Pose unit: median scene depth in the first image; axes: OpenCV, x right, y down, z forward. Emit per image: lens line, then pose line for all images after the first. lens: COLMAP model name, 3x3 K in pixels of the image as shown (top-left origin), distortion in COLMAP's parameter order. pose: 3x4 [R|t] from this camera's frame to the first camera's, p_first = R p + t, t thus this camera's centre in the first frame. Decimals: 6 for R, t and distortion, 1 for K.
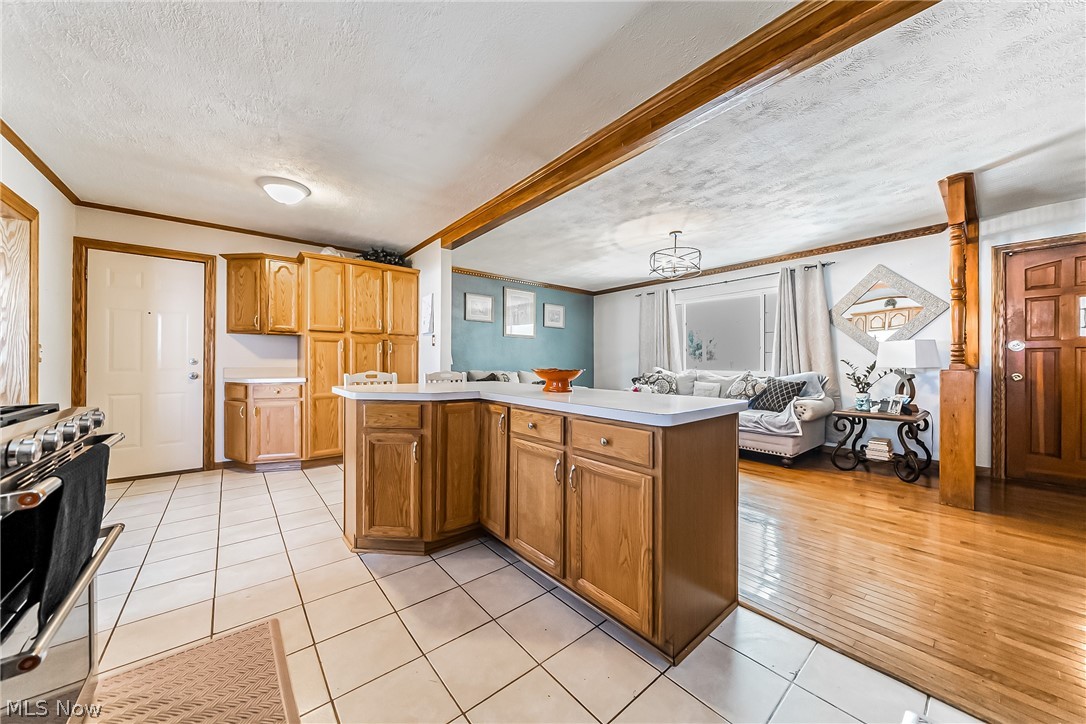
lens RADIAL K [[375.8, 0, 540.5], [0, 375.8, 364.8], [0, 0, 1]] dist [-0.000131, 0.000107]
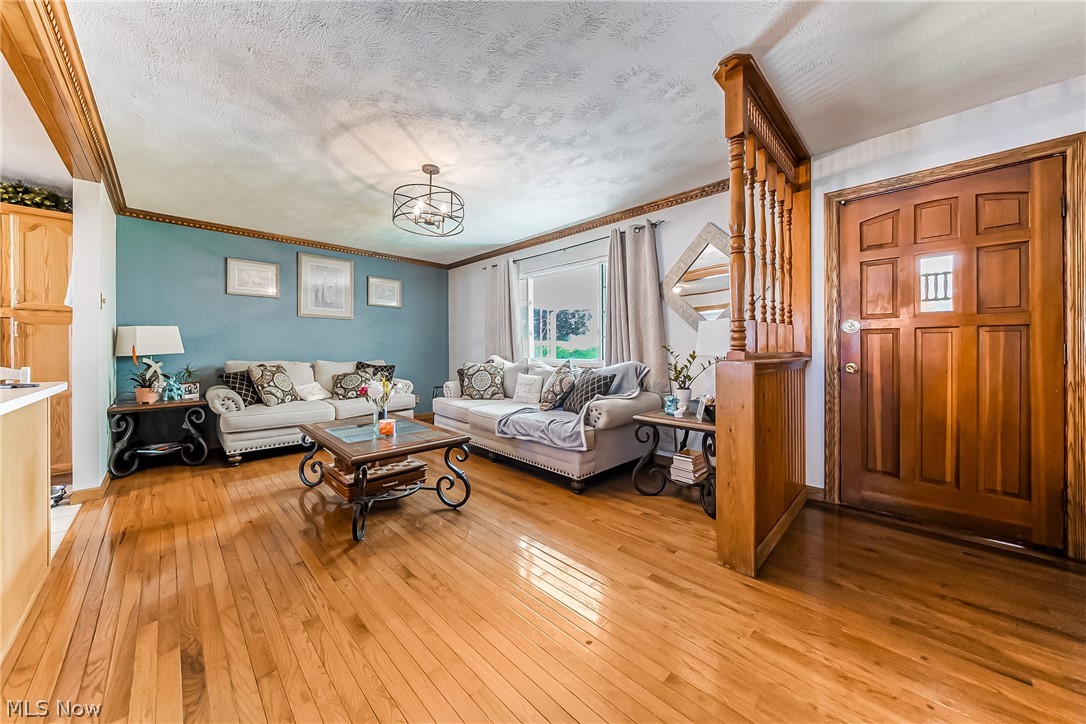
lens RADIAL K [[377.6, 0, 540.3], [0, 377.6, 352.4], [0, 0, 1]] dist [-0.001186, -0.000180]
pose [[0.995917, -0.003298, 0.090215, 0.561510], [0.003201, 0.999994, 0.001219, -0.001458], [-0.090219, -0.000925, 0.995922, 0.297767]]
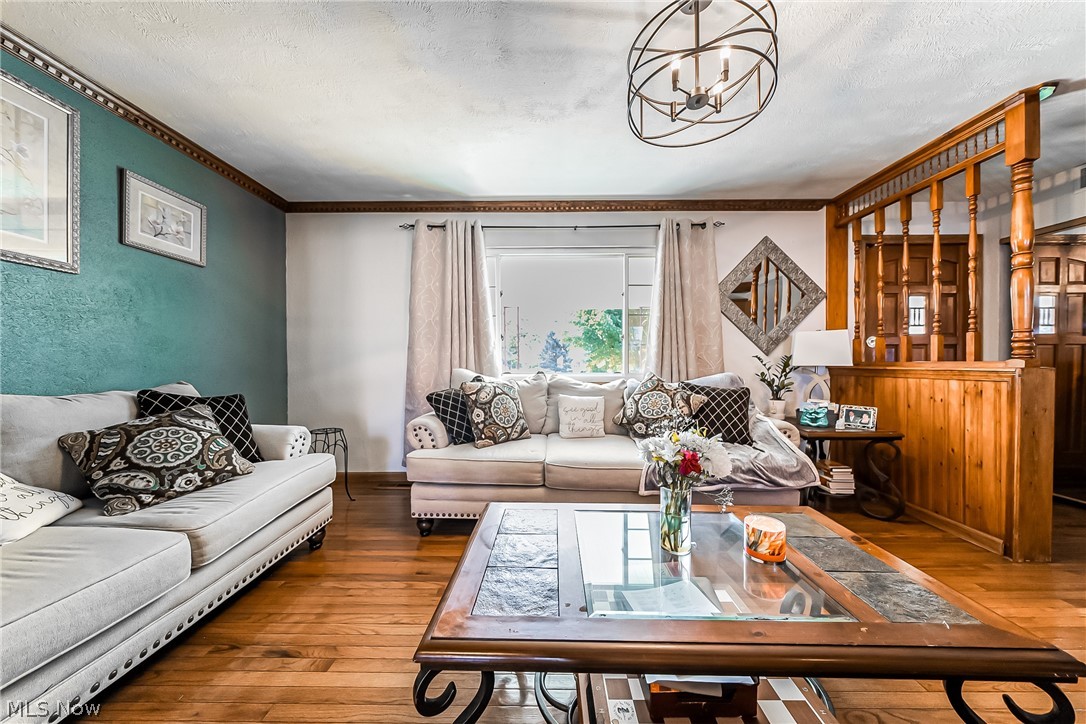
lens RADIAL K [[369.5, 0, 545.7], [0, 369.5, 364.6], [0, 0, 1]] dist [-0.001056, -0.000049]
pose [[0.639792, -0.007328, 0.768513, -0.004563], [0.006869, 0.999969, 0.003816, -0.000999], [-0.768517, 0.002838, 0.639823, 0.990851]]
